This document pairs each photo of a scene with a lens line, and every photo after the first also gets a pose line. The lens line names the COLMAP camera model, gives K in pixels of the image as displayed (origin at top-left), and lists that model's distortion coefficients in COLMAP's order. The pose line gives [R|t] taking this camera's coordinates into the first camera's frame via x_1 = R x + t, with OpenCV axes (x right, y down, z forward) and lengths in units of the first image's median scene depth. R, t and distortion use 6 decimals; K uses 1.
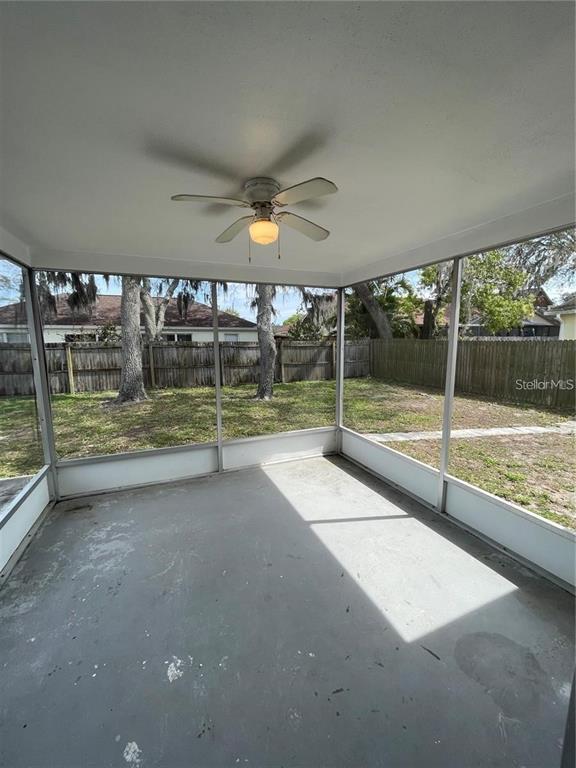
lens RADIAL K [[309.0, 0, 289.2], [0, 309.0, 383.5], [0, 0, 1]] dist [0.019116, 0.000524]
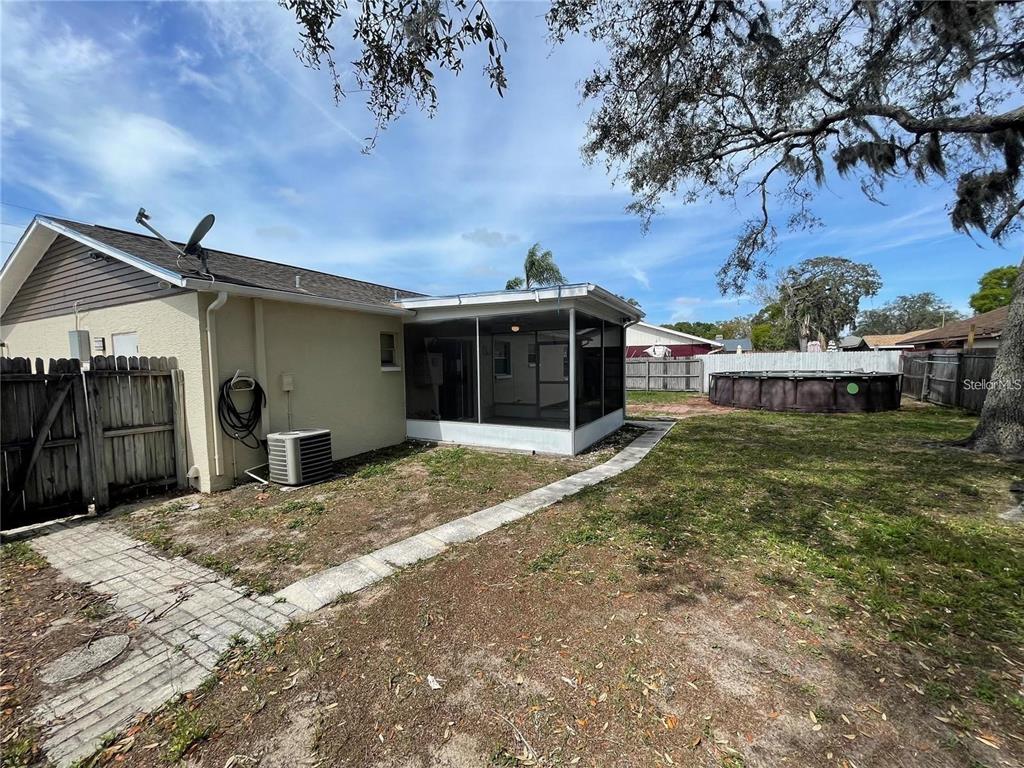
lens RADIAL K [[412.0, 0, 512.5], [0, 412.0, 387.0], [0, 0, 1]] dist [0.019116, 0.000524]
pose [[-0.773621, 0.056028, -0.631167, 1.020263], [-0.068909, 0.982737, 0.171698, -0.200644], [0.629891, 0.176323, -0.756405, 1.603262]]
